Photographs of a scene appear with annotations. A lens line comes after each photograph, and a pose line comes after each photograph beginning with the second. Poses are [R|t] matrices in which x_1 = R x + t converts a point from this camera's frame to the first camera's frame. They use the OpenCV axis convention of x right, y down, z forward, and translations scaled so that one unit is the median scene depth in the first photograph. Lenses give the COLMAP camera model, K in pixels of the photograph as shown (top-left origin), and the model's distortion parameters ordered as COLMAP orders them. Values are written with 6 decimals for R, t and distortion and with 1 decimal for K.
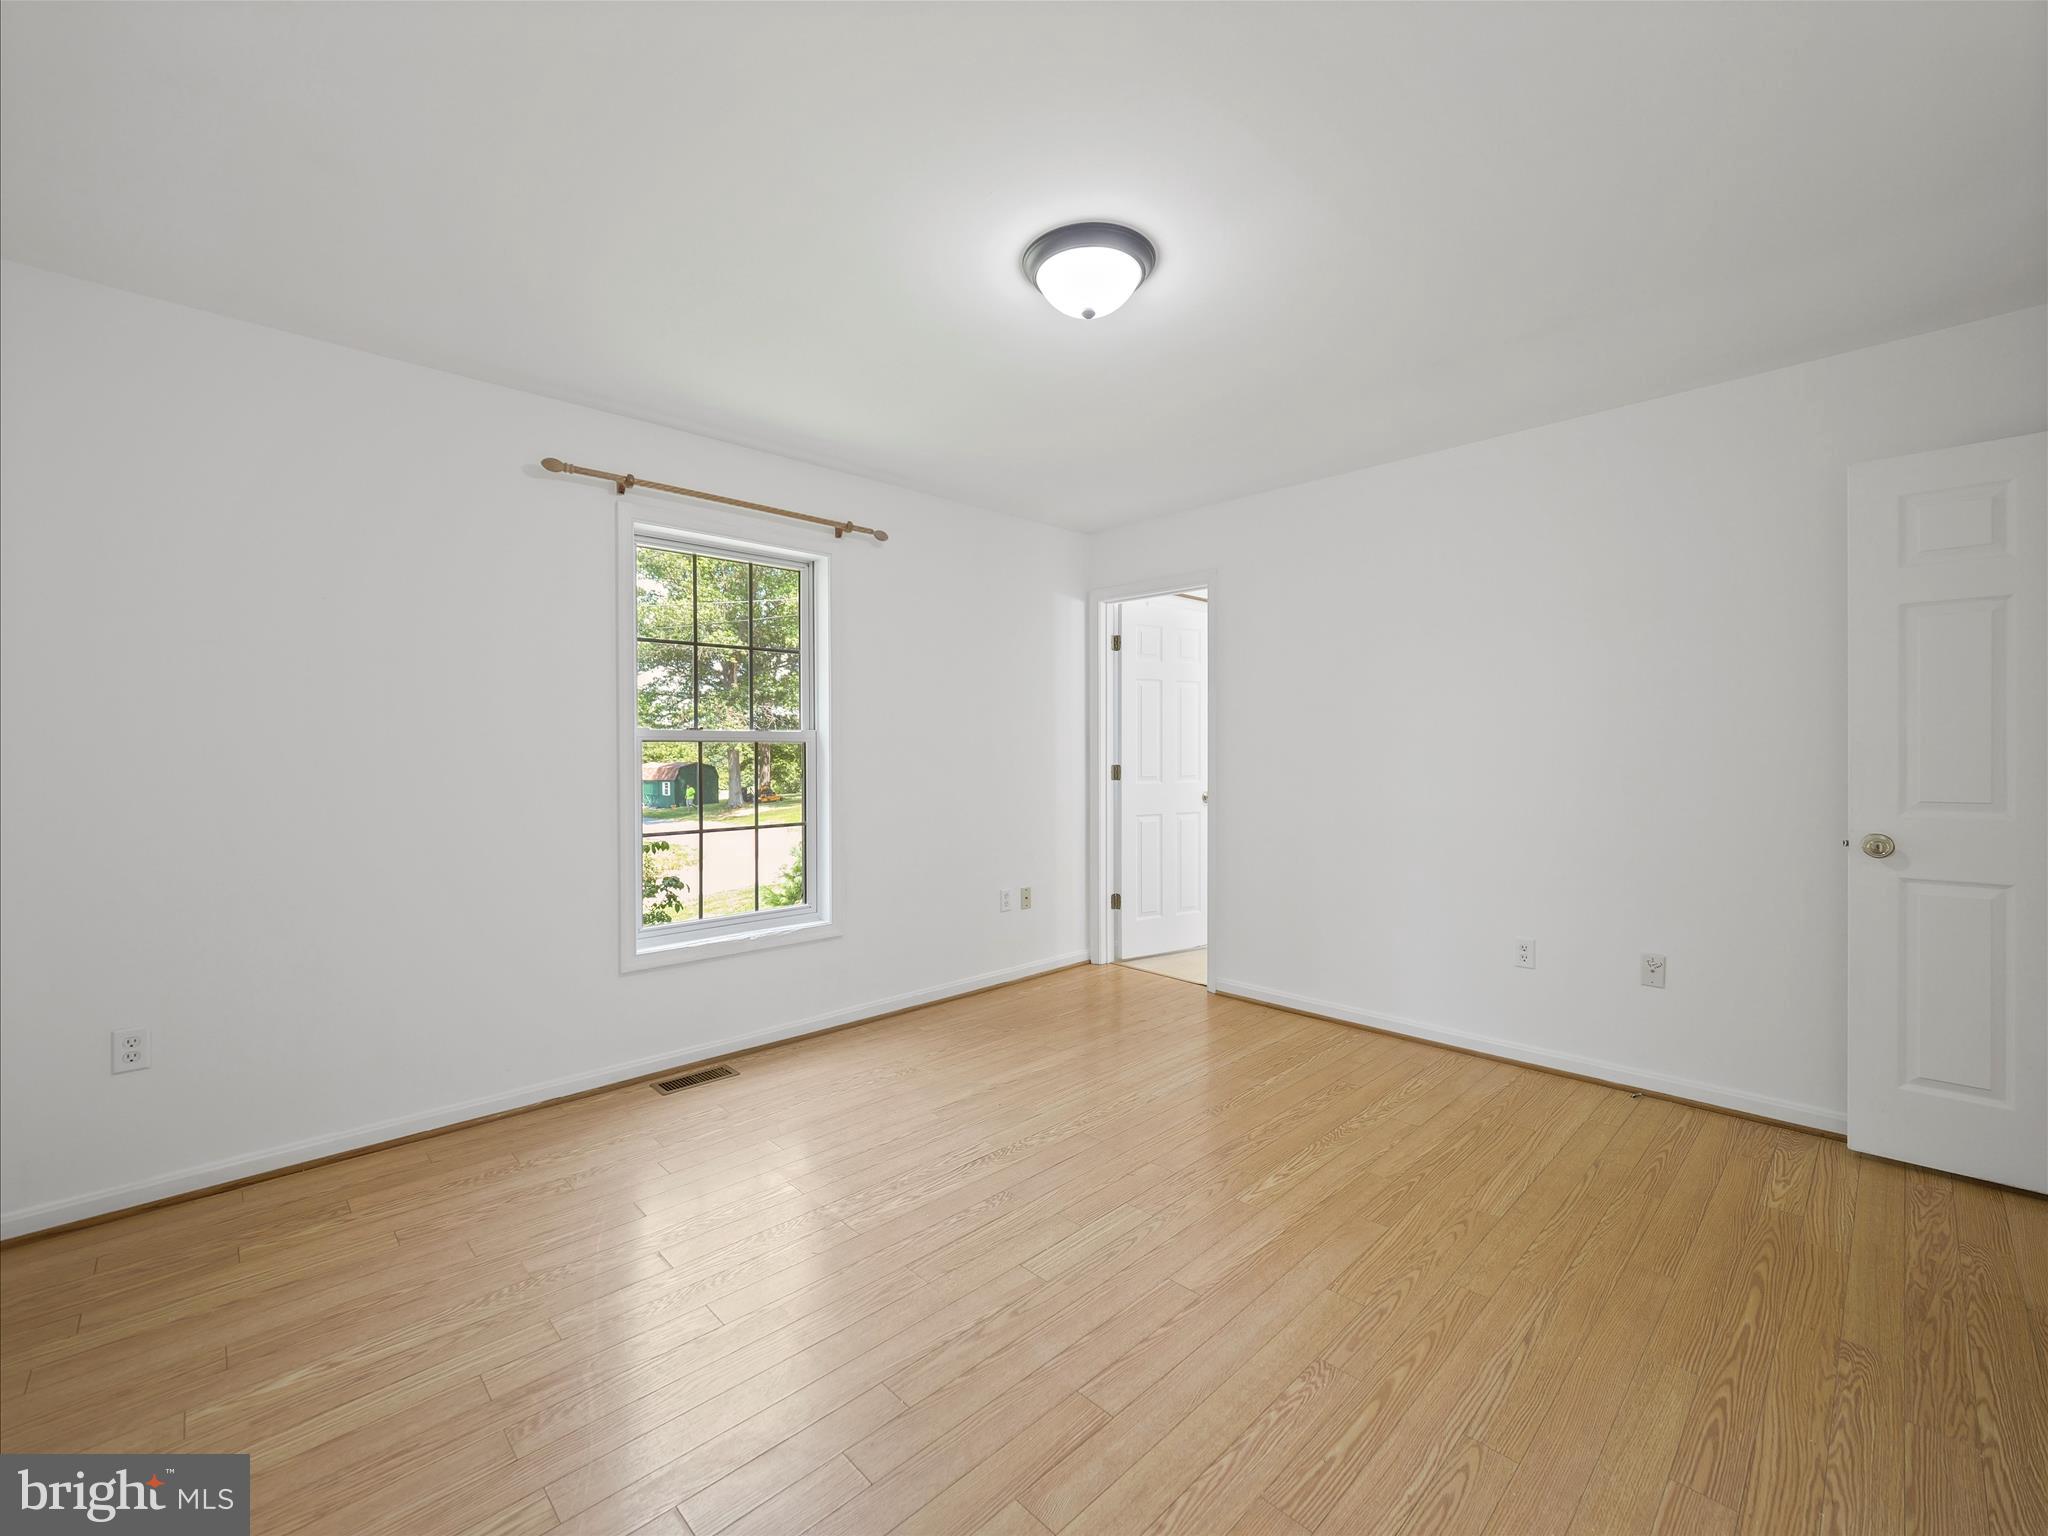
lens RADIAL K [[870.7, 0, 1016.5], [0, 870.7, 758.0], [0, 0, 1]] dist [-0.005345, -0.000616]
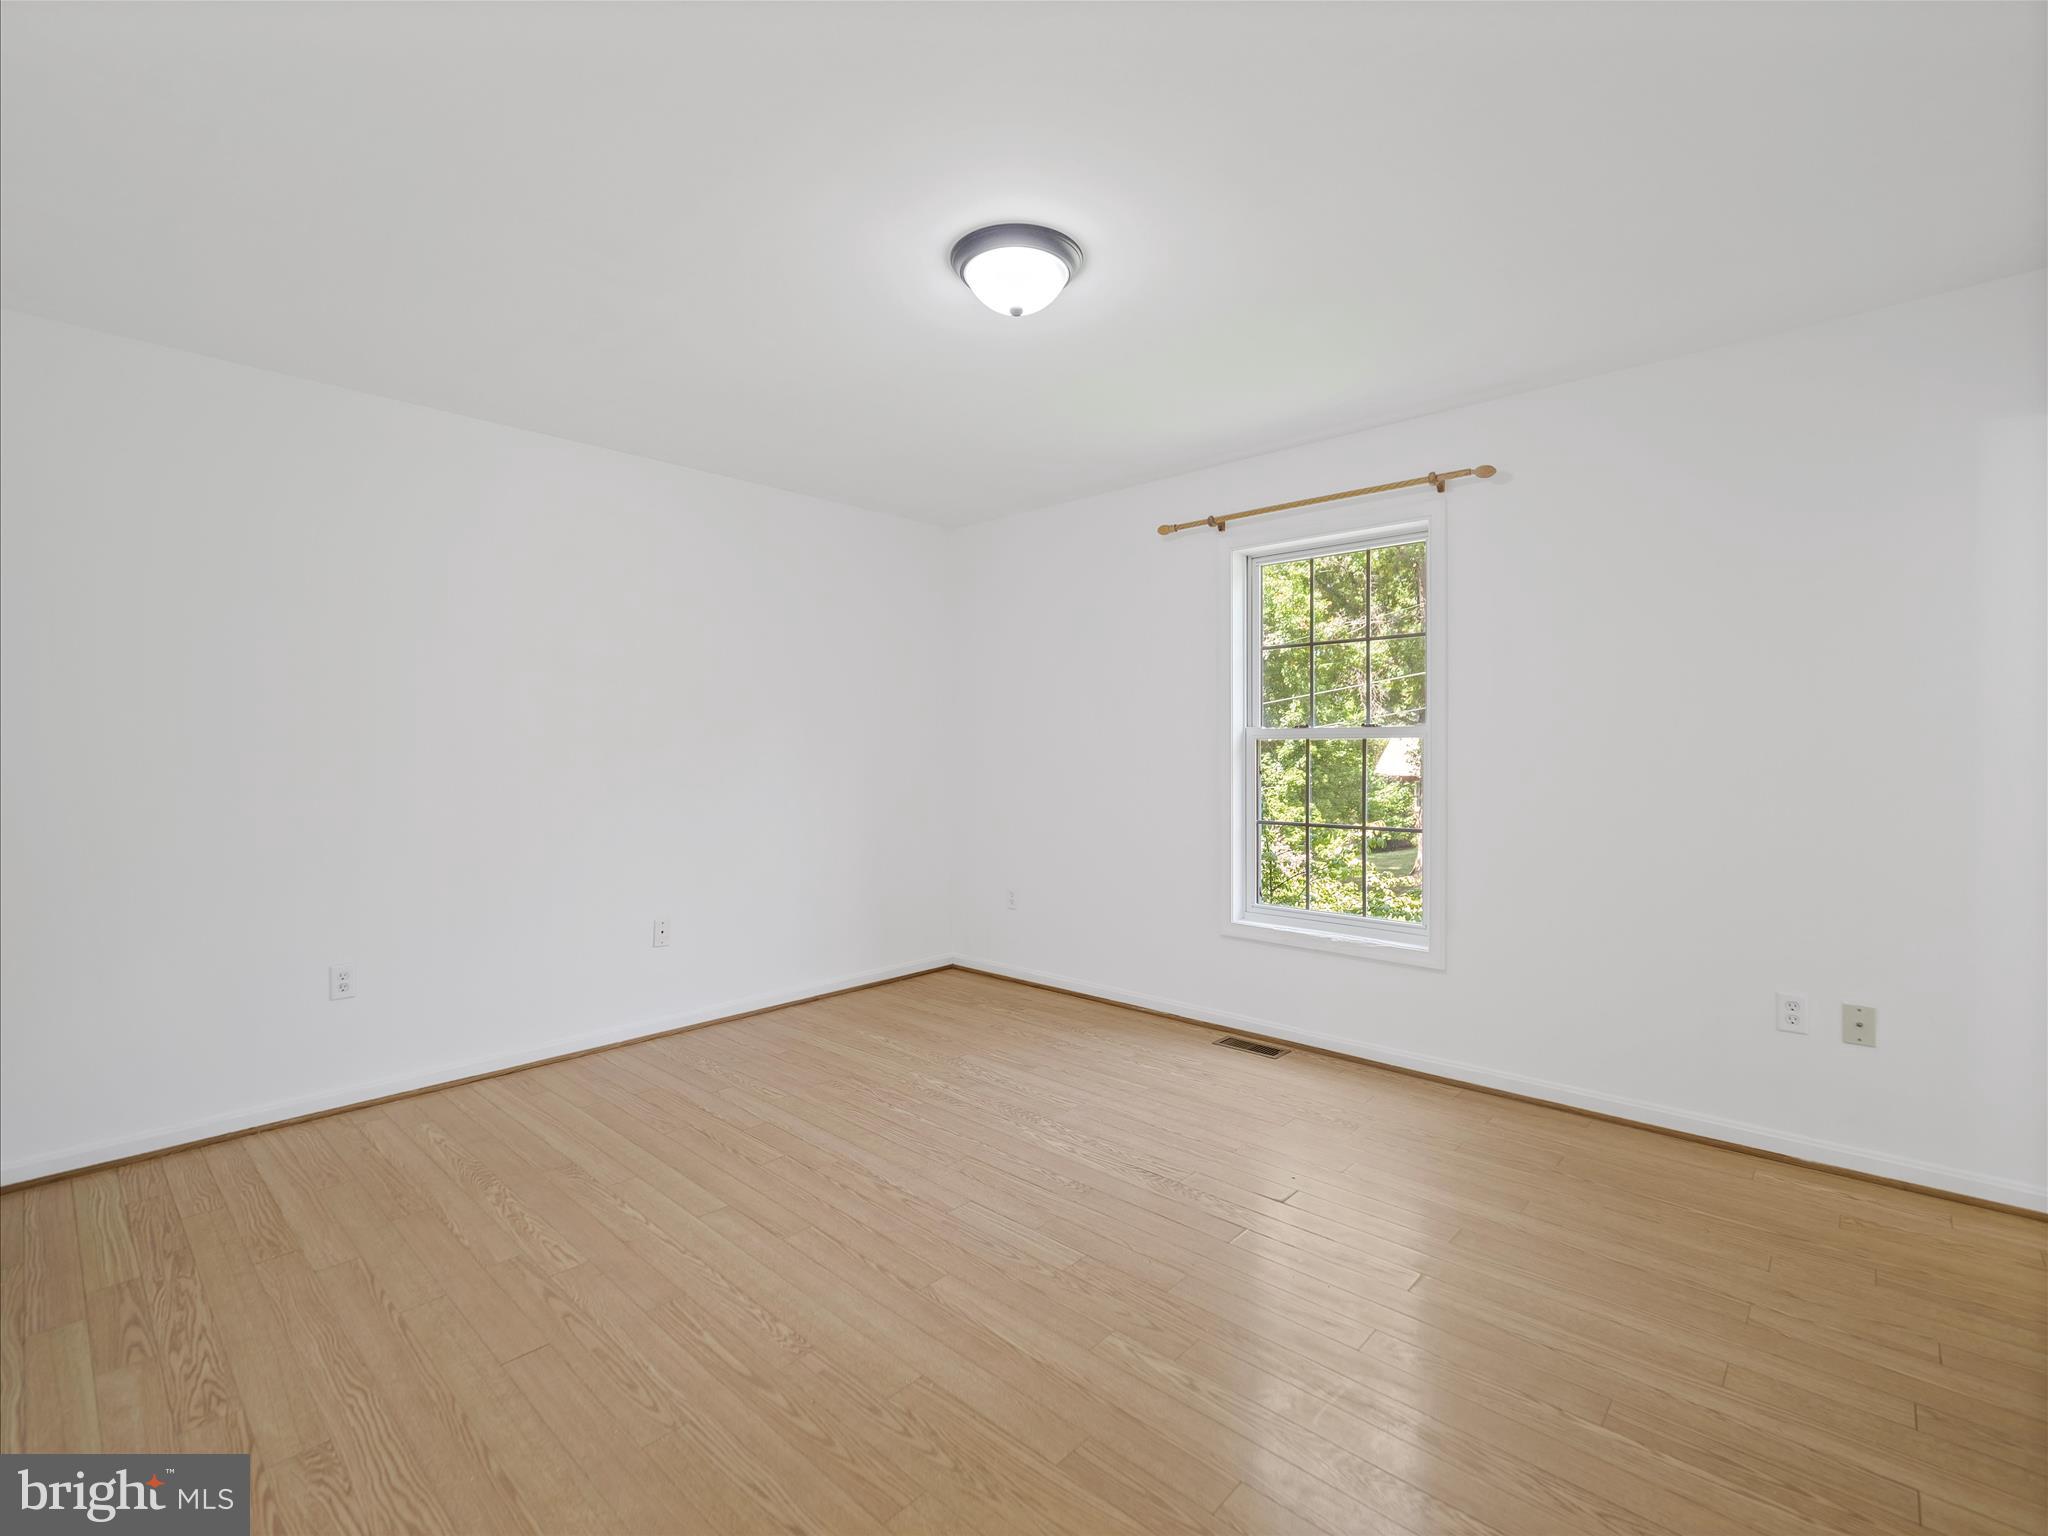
lens RADIAL K [[942.9, 0, 1024.0], [0, 942.9, 763.2], [0, 0, 1]] dist [0.002869, -0.000307]
pose [[0.045698, 0.018727, -0.998780, 1.167551], [-0.008244, 0.999797, 0.018369, -0.012107], [0.998921, 0.007394, 0.045843, 0.957217]]
